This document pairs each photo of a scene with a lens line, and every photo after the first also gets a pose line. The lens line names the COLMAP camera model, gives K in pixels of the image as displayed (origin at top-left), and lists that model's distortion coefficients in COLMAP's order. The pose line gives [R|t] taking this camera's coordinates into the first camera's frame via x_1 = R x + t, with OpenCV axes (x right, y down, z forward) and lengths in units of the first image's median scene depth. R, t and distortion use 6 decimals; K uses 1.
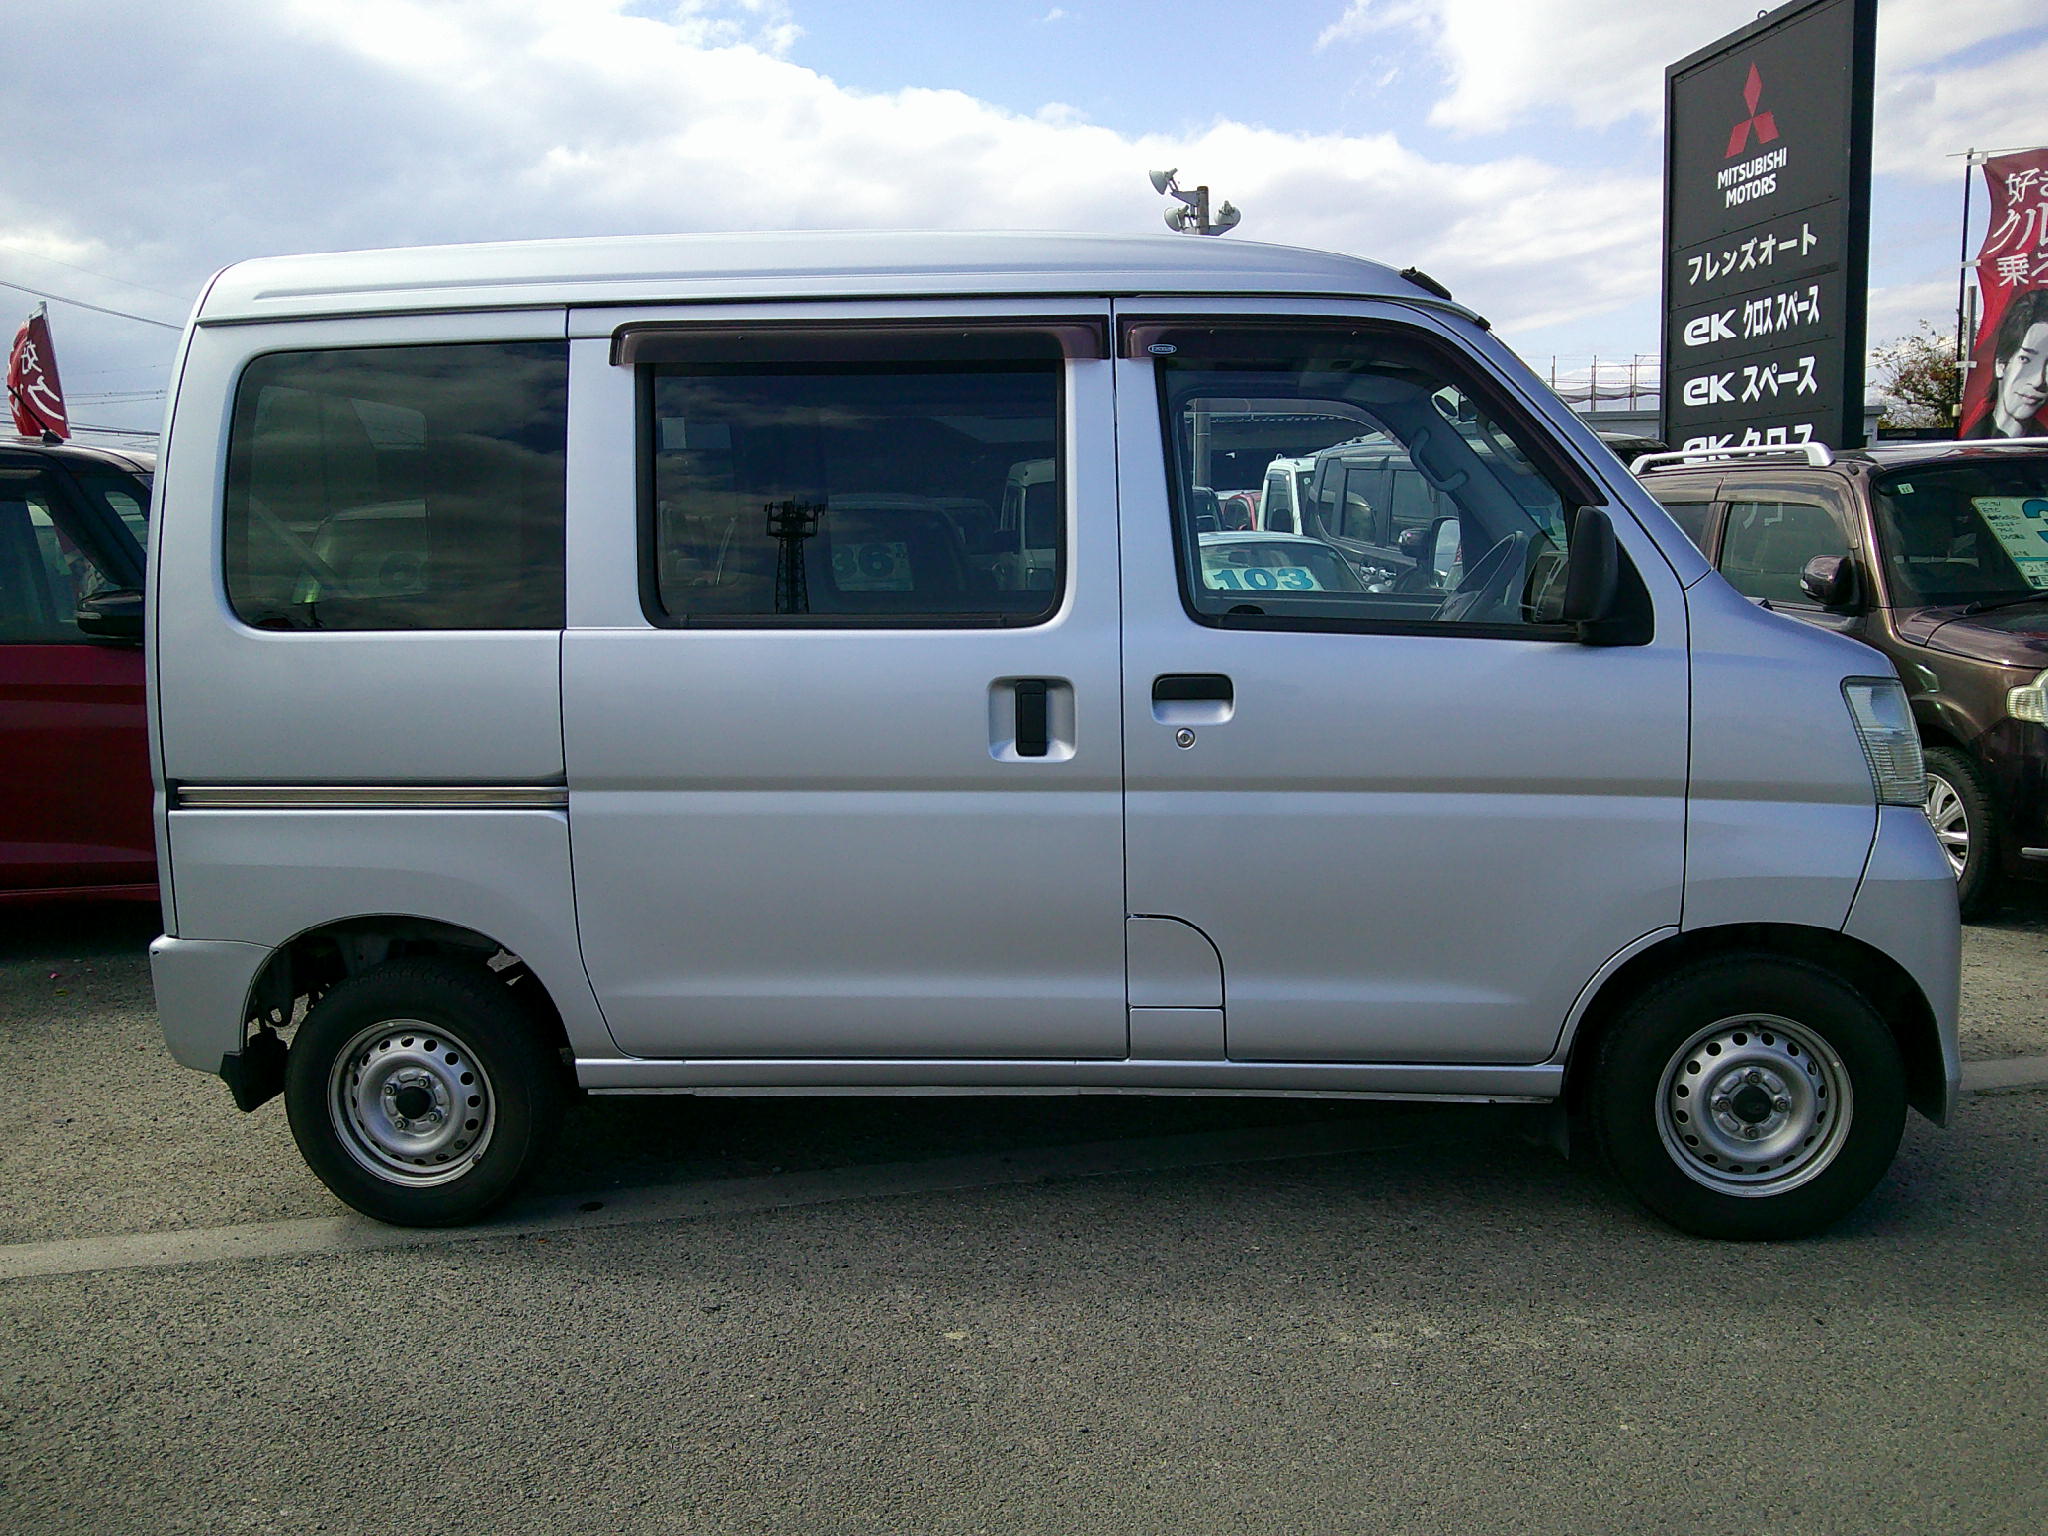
lens RADIAL K [[1688.2, 0, 1043.1], [0, 1688.2, 755.9], [0, 0, 1]] dist [0.105697, -0.251563]
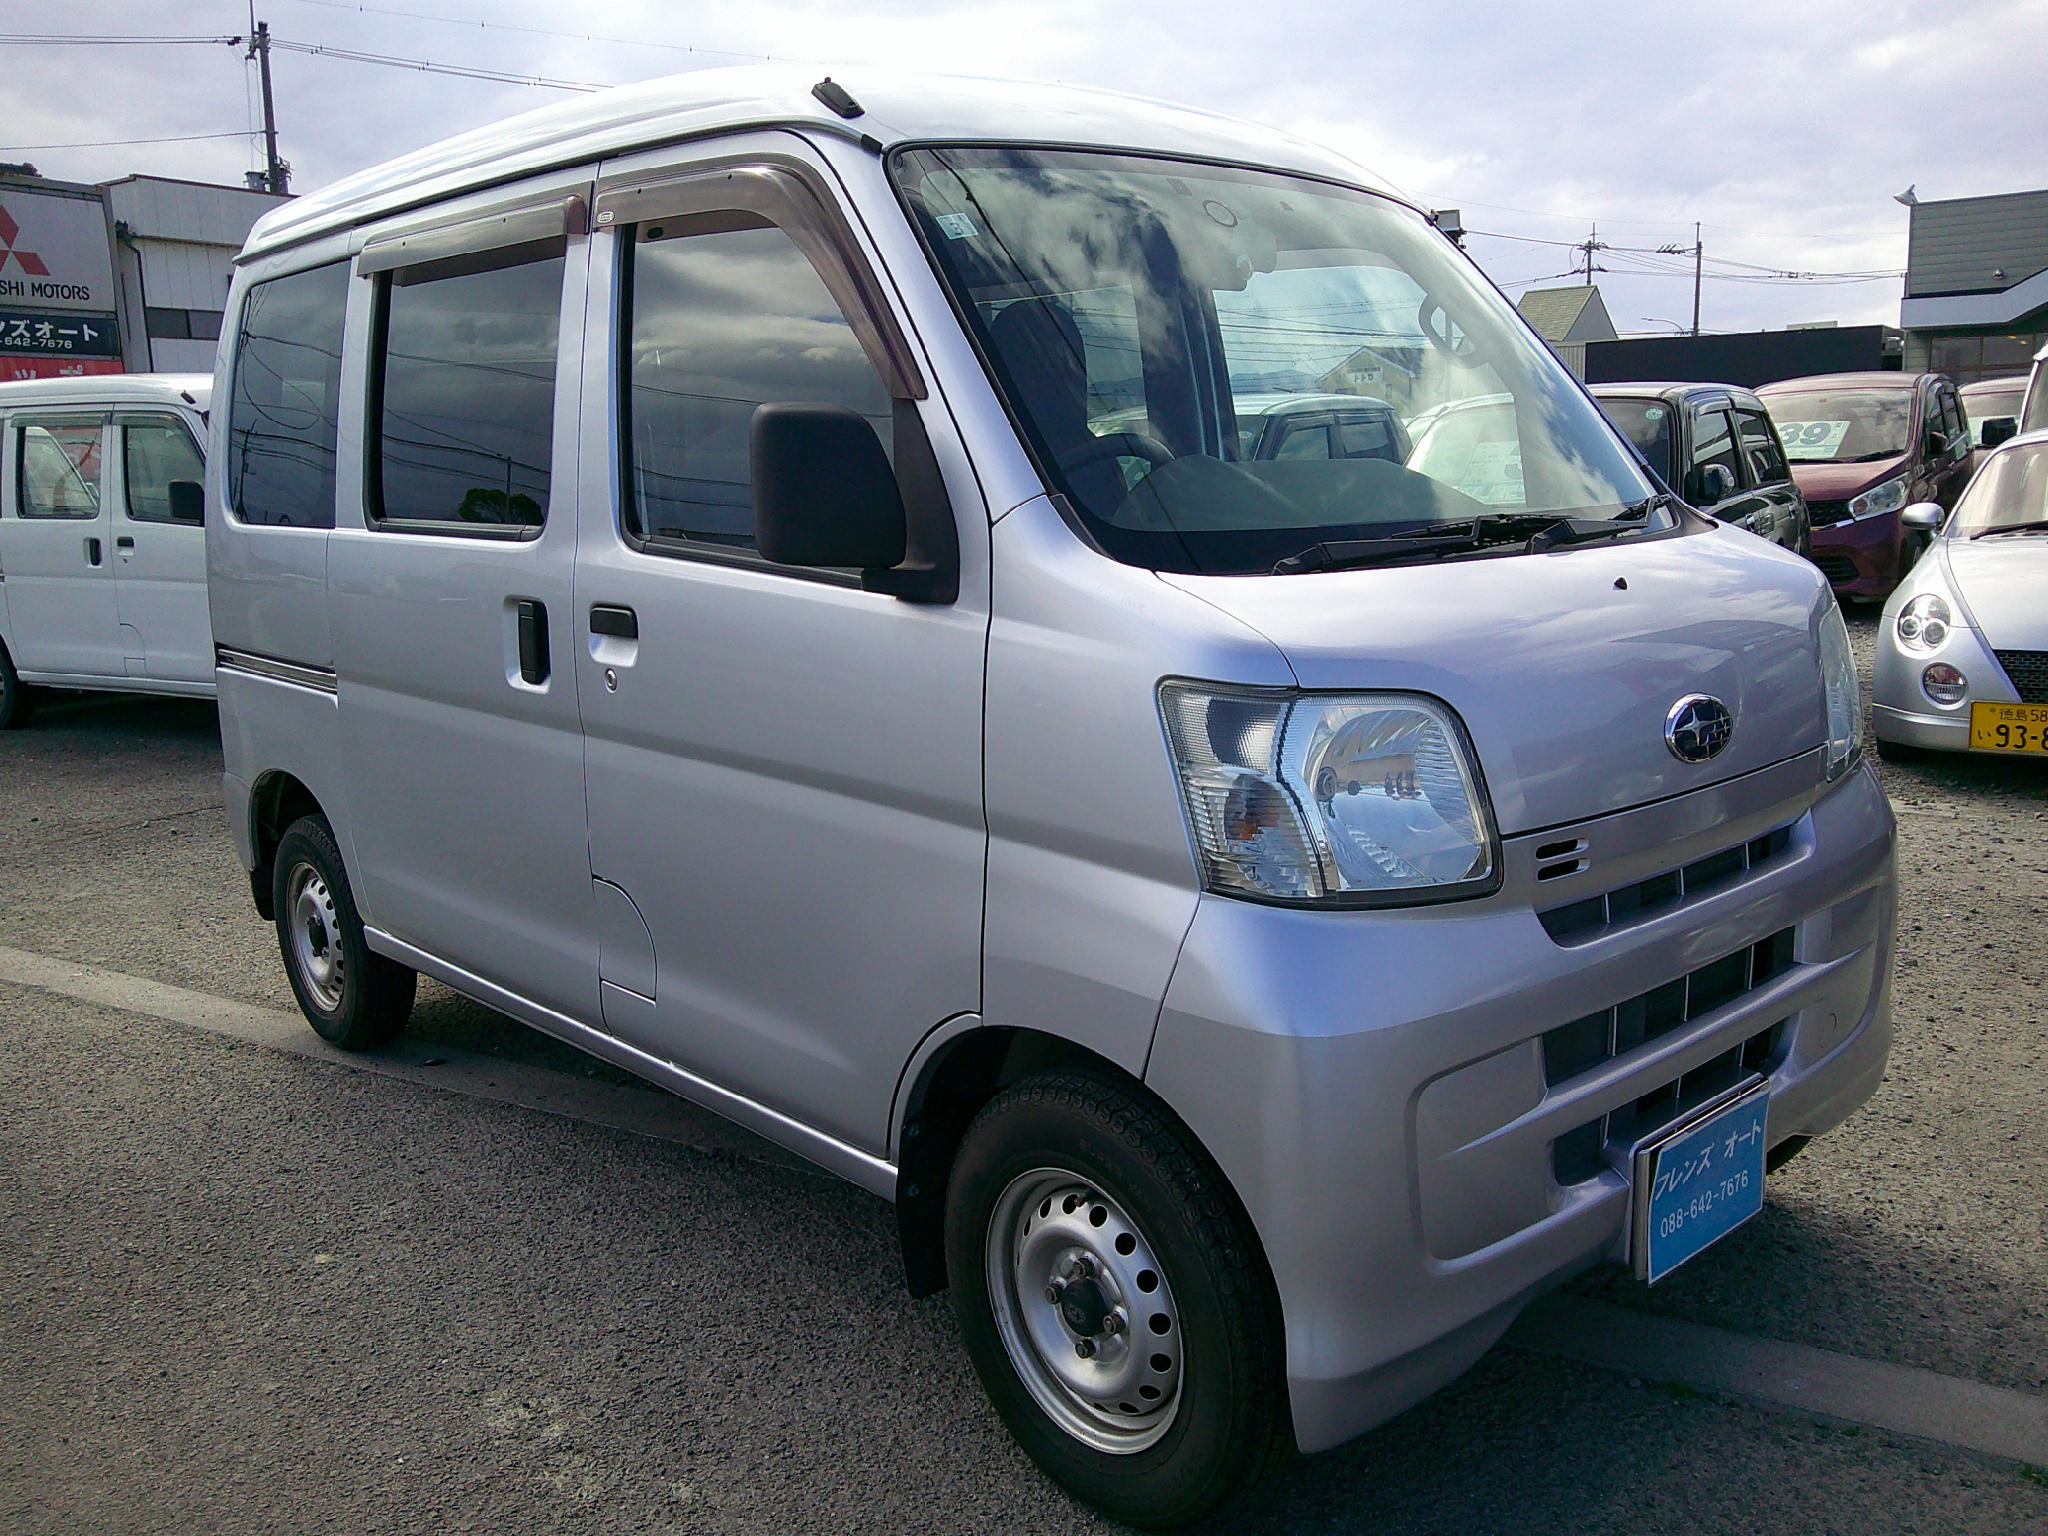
lens RADIAL K [[1688.2, 0, 1043.1], [0, 1688.2, 755.9], [0, 0, 1]] dist [0.105697, -0.251563]
pose [[0.751161, 0.119505, -0.649211, 0.805756], [-0.084147, 0.992788, 0.085388, -0.063419], [0.654734, -0.009511, 0.755800, 0.490405]]
